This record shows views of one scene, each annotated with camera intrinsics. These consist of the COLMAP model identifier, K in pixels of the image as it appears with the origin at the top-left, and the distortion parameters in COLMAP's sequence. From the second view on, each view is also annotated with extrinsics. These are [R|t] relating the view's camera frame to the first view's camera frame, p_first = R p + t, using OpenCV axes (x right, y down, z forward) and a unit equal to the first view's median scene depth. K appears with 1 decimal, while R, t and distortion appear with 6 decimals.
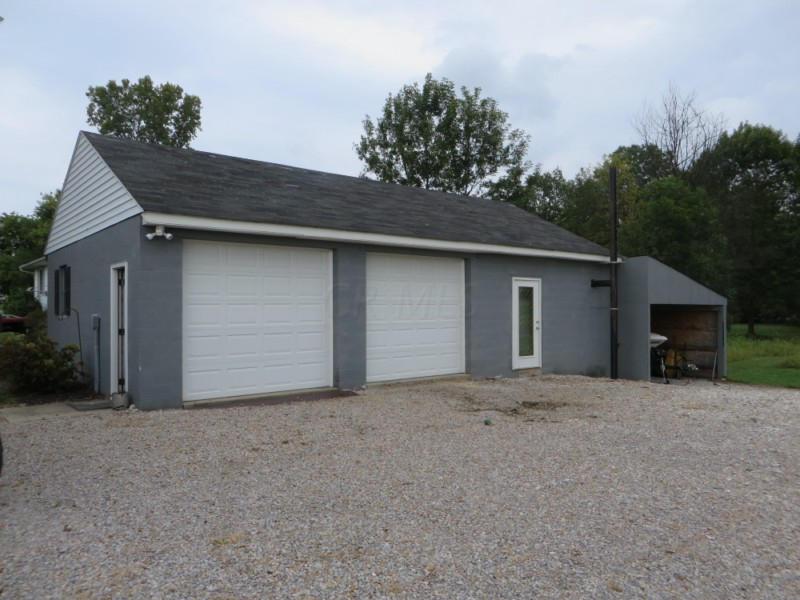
lens RADIAL K [[596.2, 0, 392.5], [0, 596.2, 298.3], [0, 0, 1]] dist [-0.016240, 0.009052]
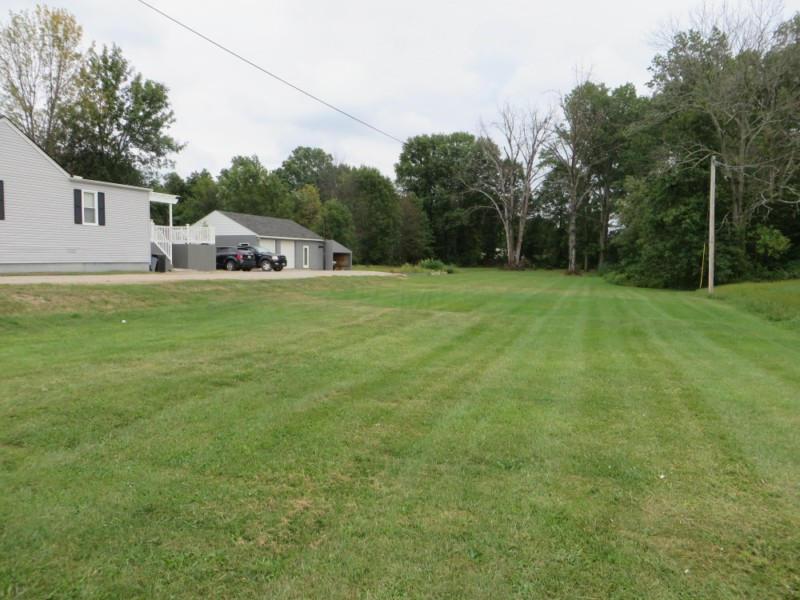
lens RADIAL K [[596.2, 0, 398.2], [0, 596.2, 301.2], [0, 0, 1]] dist [-0.016240, 0.009052]
pose [[0.847555, -0.036106, 0.529478, -1.069483], [-0.010691, 0.996319, 0.085054, -0.006211], [-0.530600, -0.077748, 0.844049, -2.125880]]
